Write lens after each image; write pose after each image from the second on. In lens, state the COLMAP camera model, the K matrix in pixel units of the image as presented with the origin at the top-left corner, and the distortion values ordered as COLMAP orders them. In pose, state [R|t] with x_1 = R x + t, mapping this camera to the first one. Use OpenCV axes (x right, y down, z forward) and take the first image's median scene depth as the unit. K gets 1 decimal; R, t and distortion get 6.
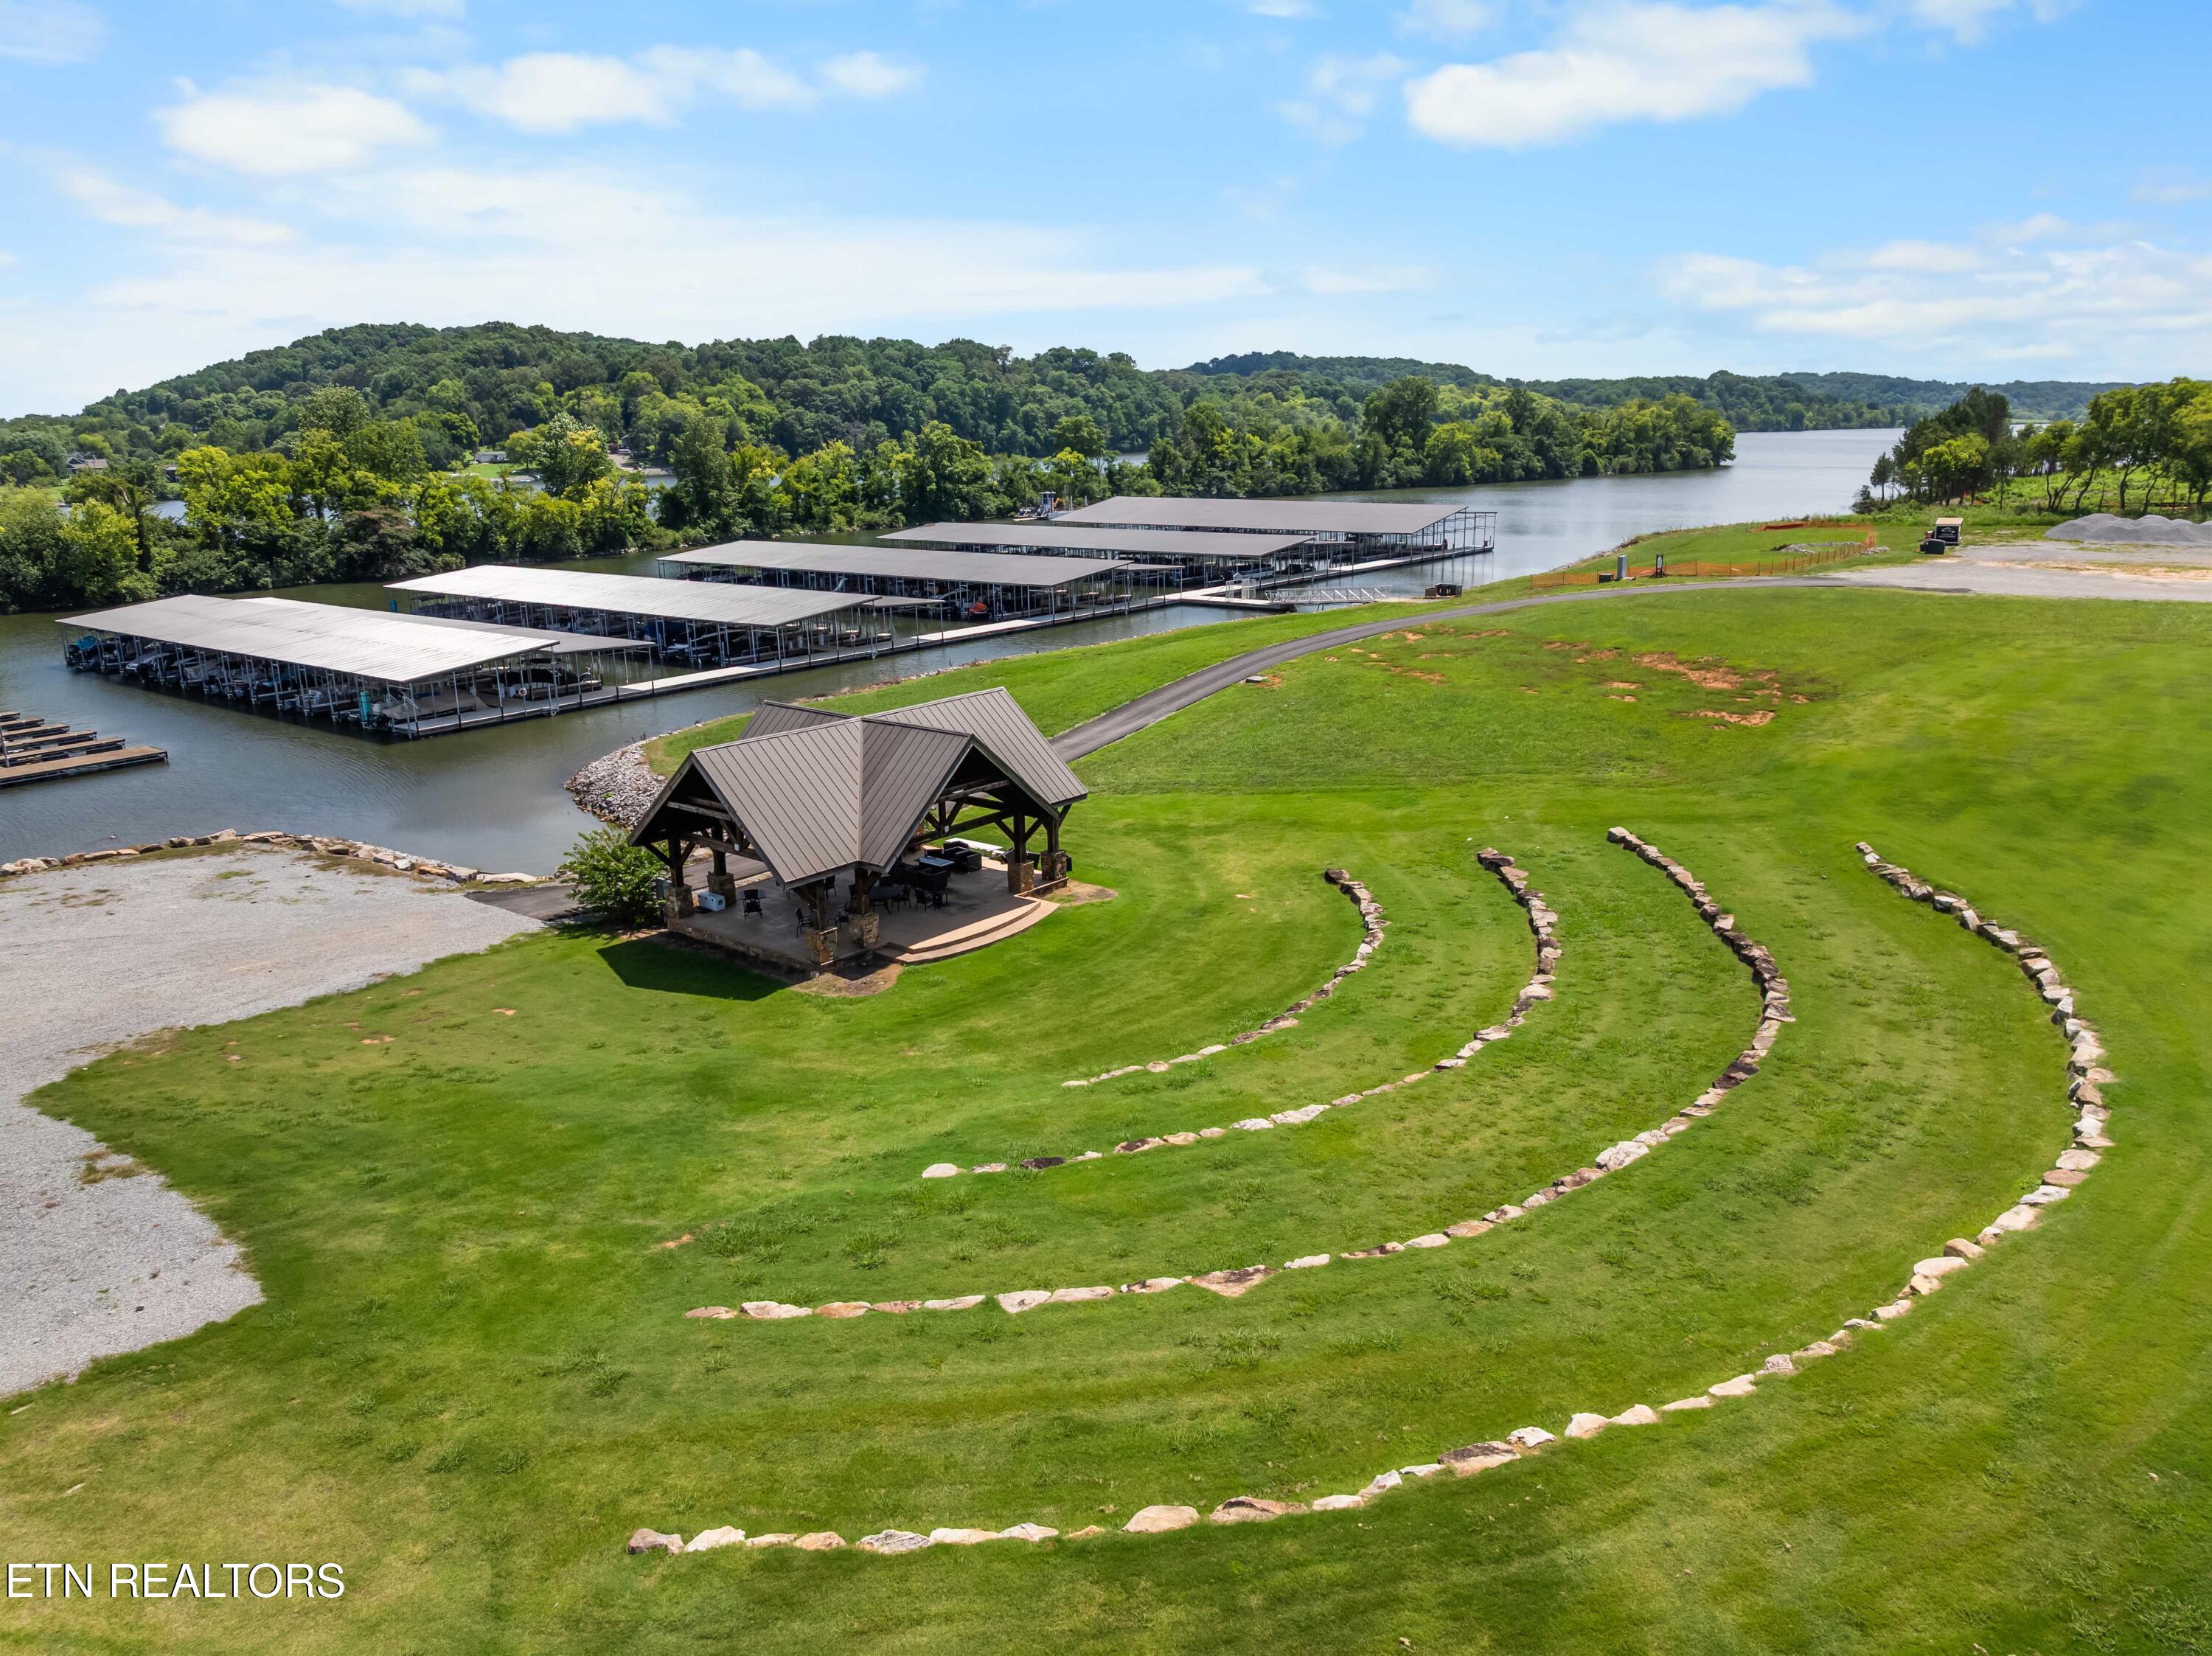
lens RADIAL K [[1577.0, 0, 1106.0], [0, 1577.0, 828.0], [0, 0, 1]] dist [-0.013418, -0.044389]
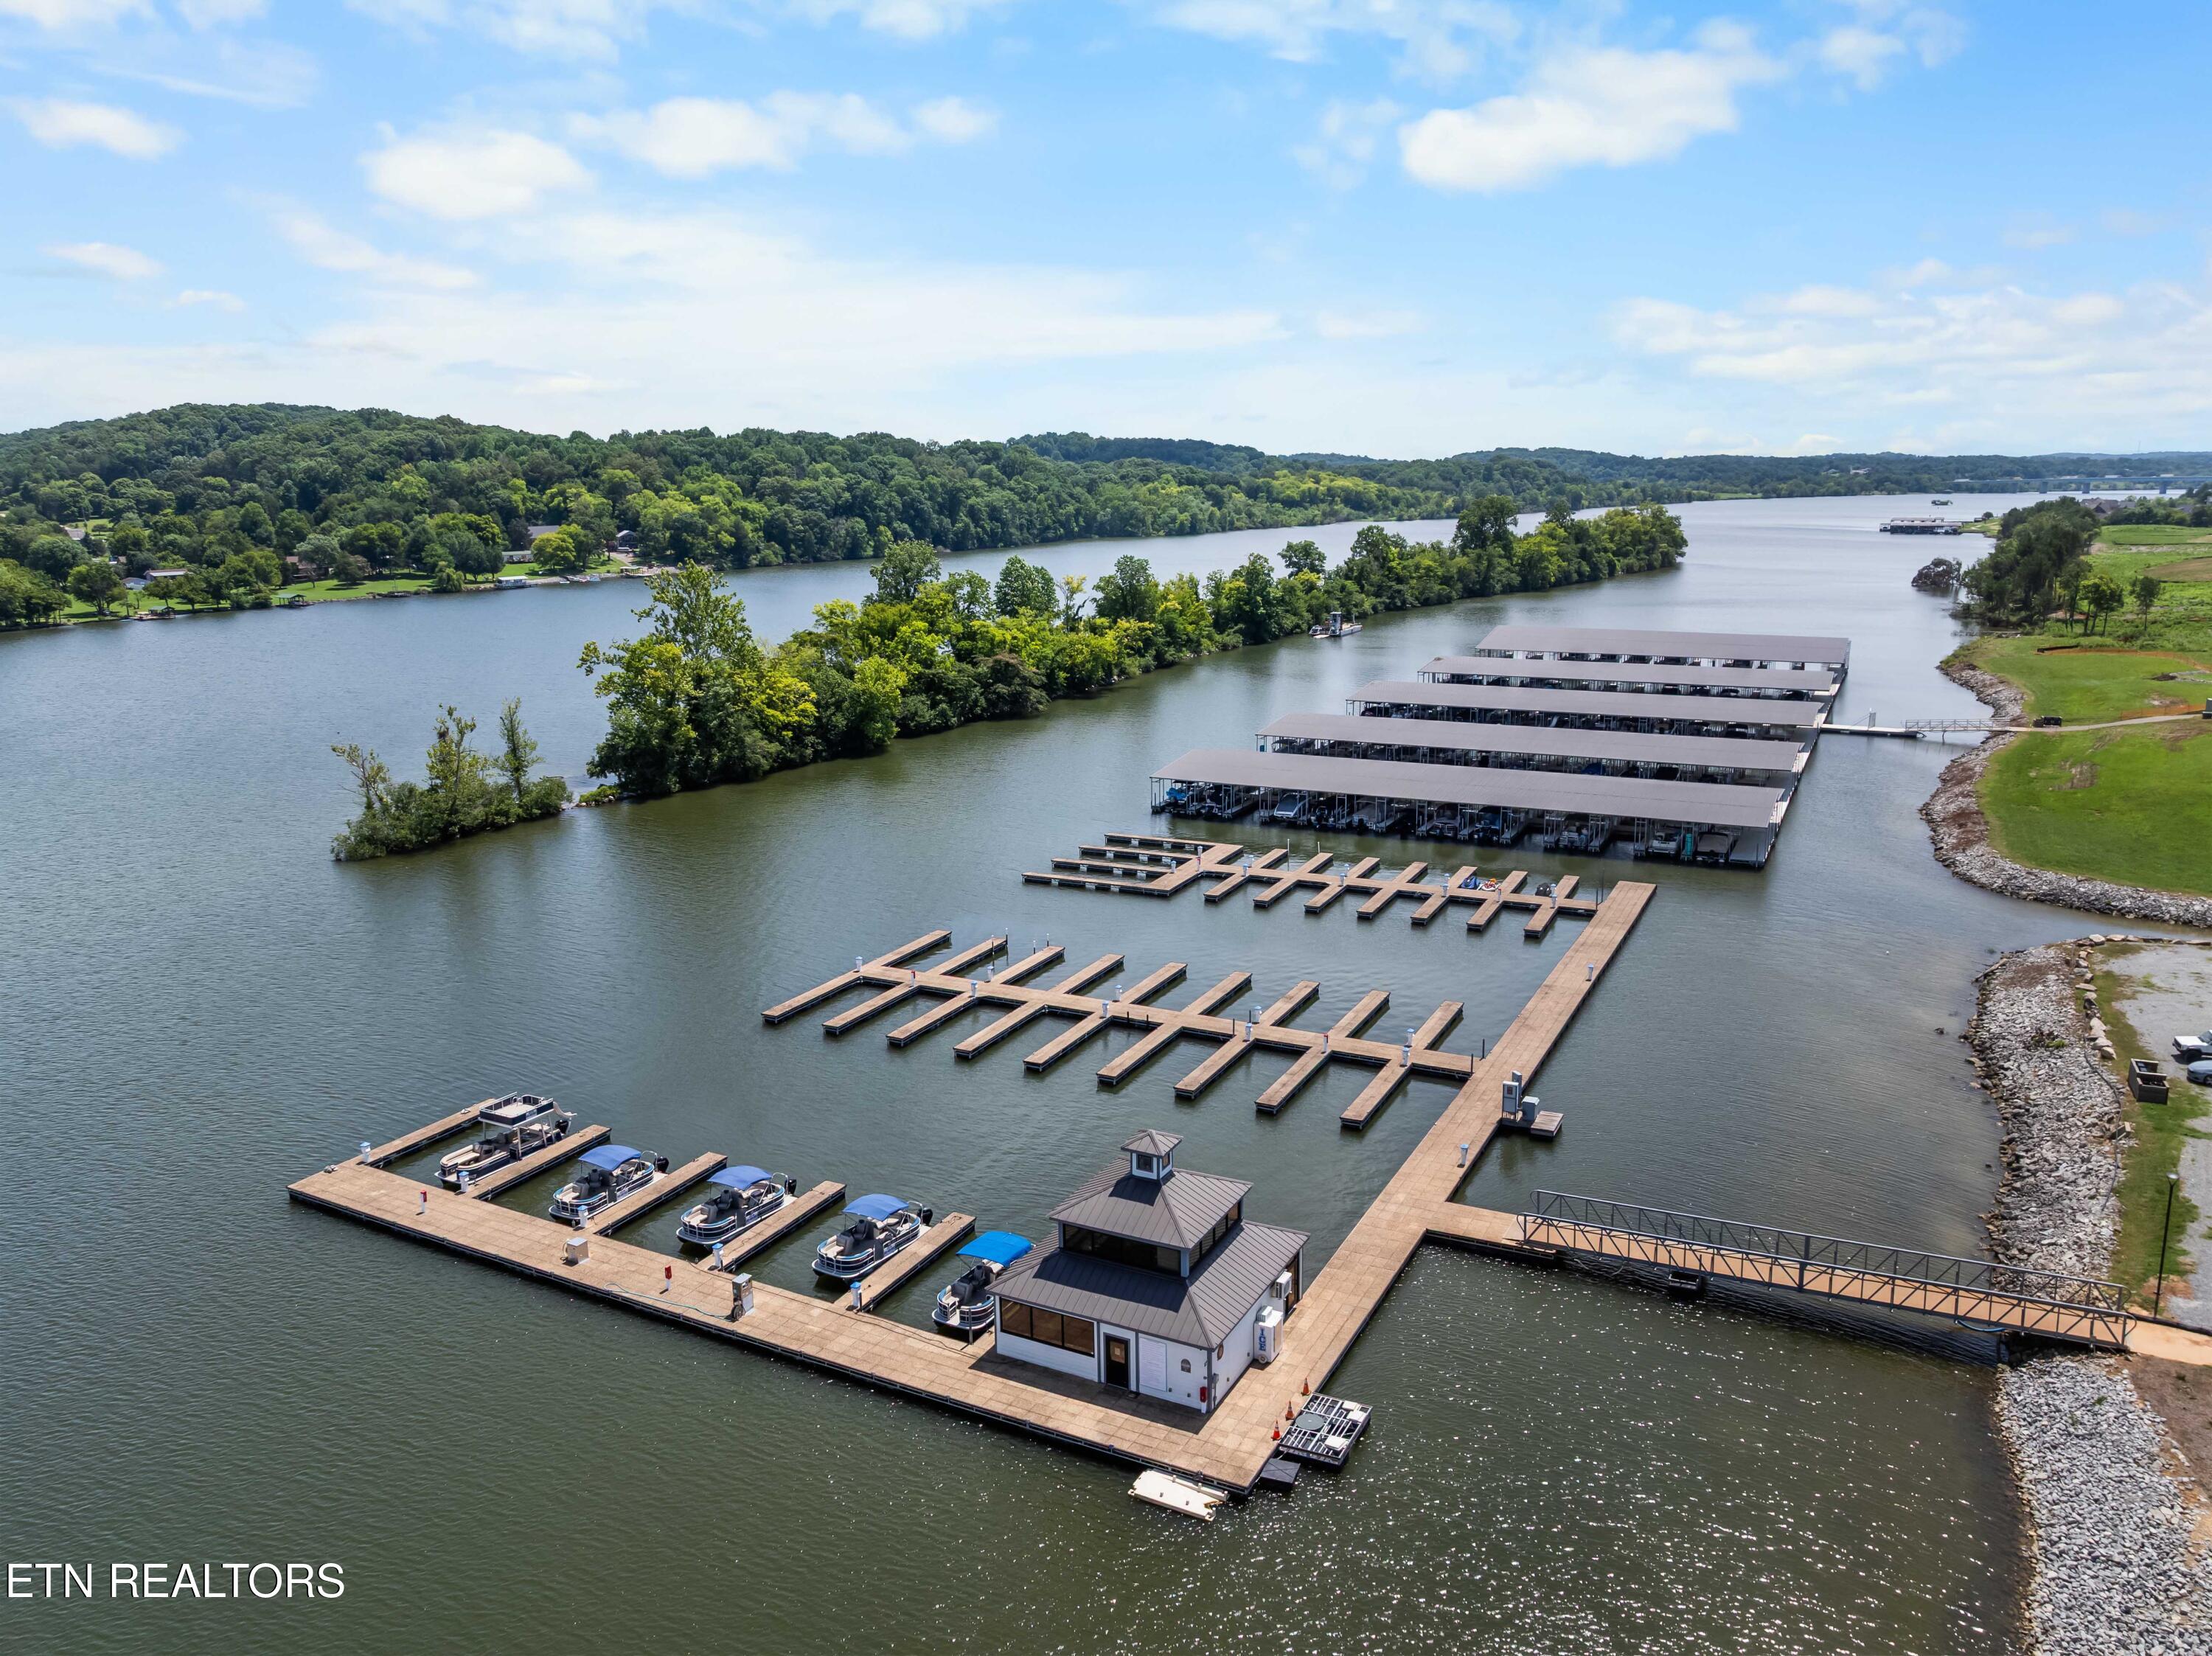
lens RADIAL K [[1577.0, 0, 1106.0], [0, 1577.0, 828.0], [0, 0, 1]] dist [-0.013418, -0.044389]
pose [[0.981987, -0.038326, 0.185019, -0.095683], [0.045560, 0.998348, -0.035005, -0.005272], [-0.183372, 0.042804, 0.982111, -0.021005]]
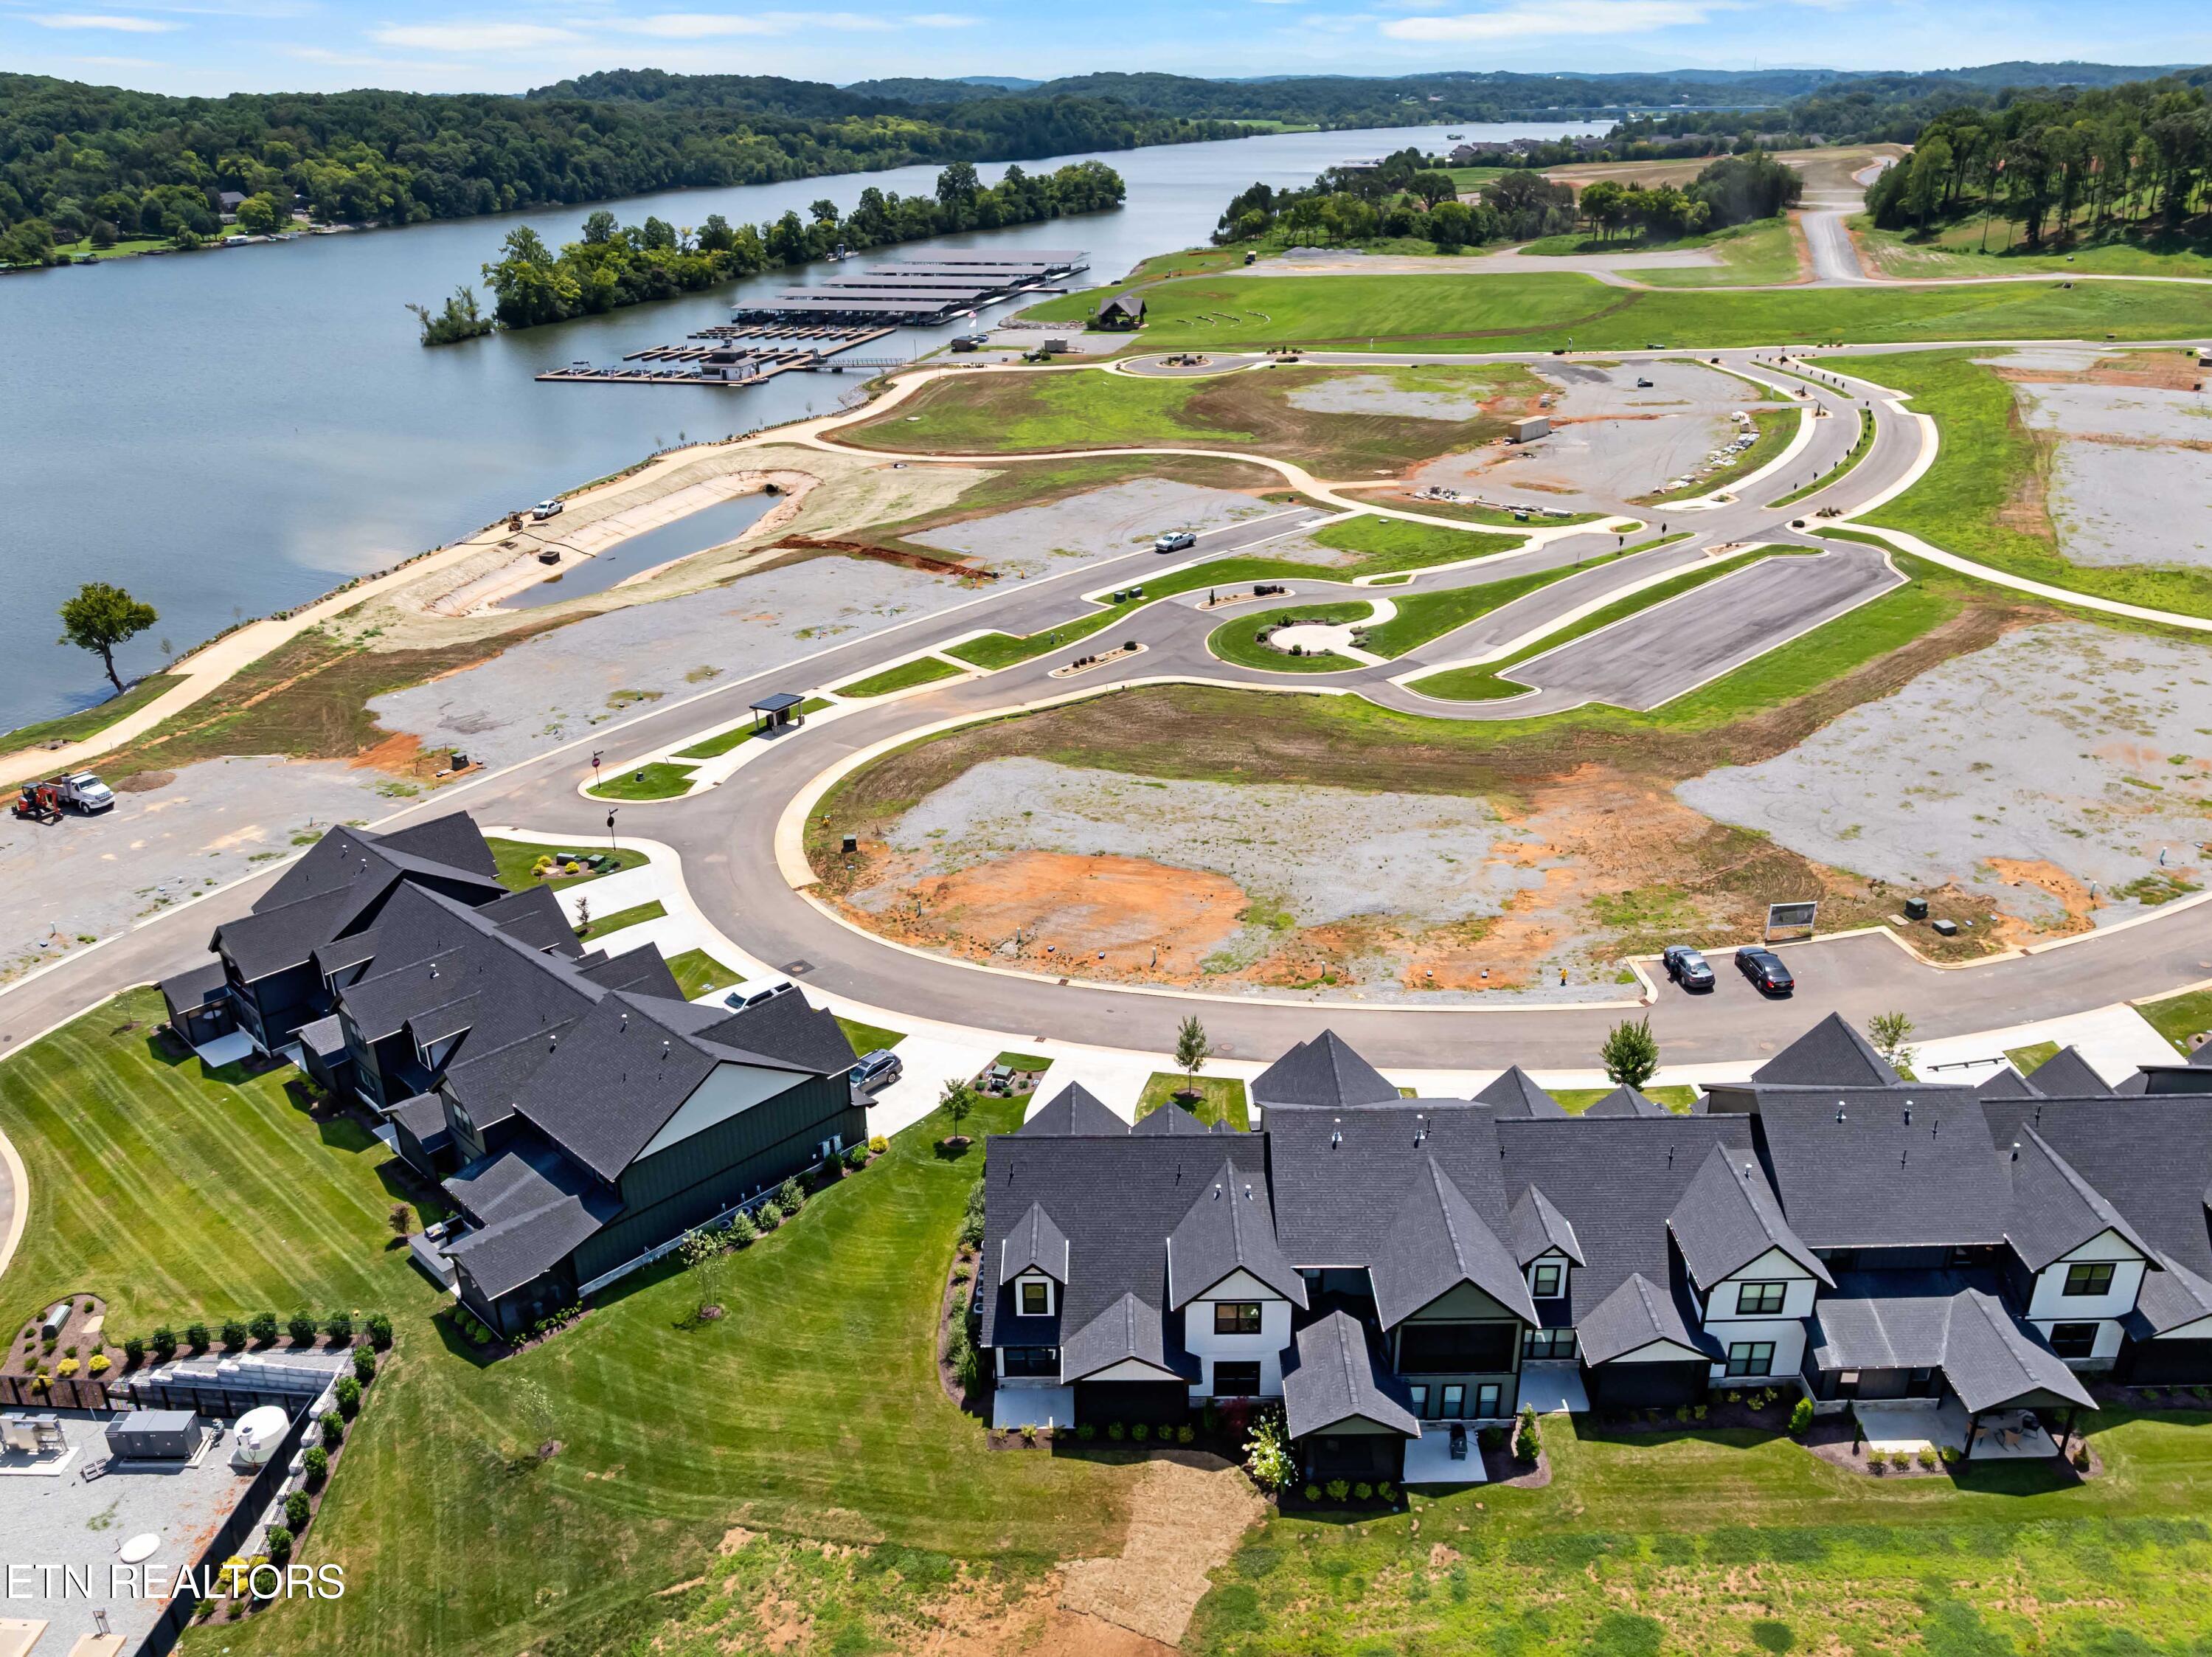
lens RADIAL K [[1774.1, 0, 1106.0], [0, 1774.1, 828.5], [0, 0, 1]] dist [-0.049299, 0.015328]
pose [[0.916730, -0.153073, 0.369020, -0.149272], [0.100816, 0.982428, 0.157069, 0.043353], [-0.386578, -0.106787, 0.916053, -0.277587]]
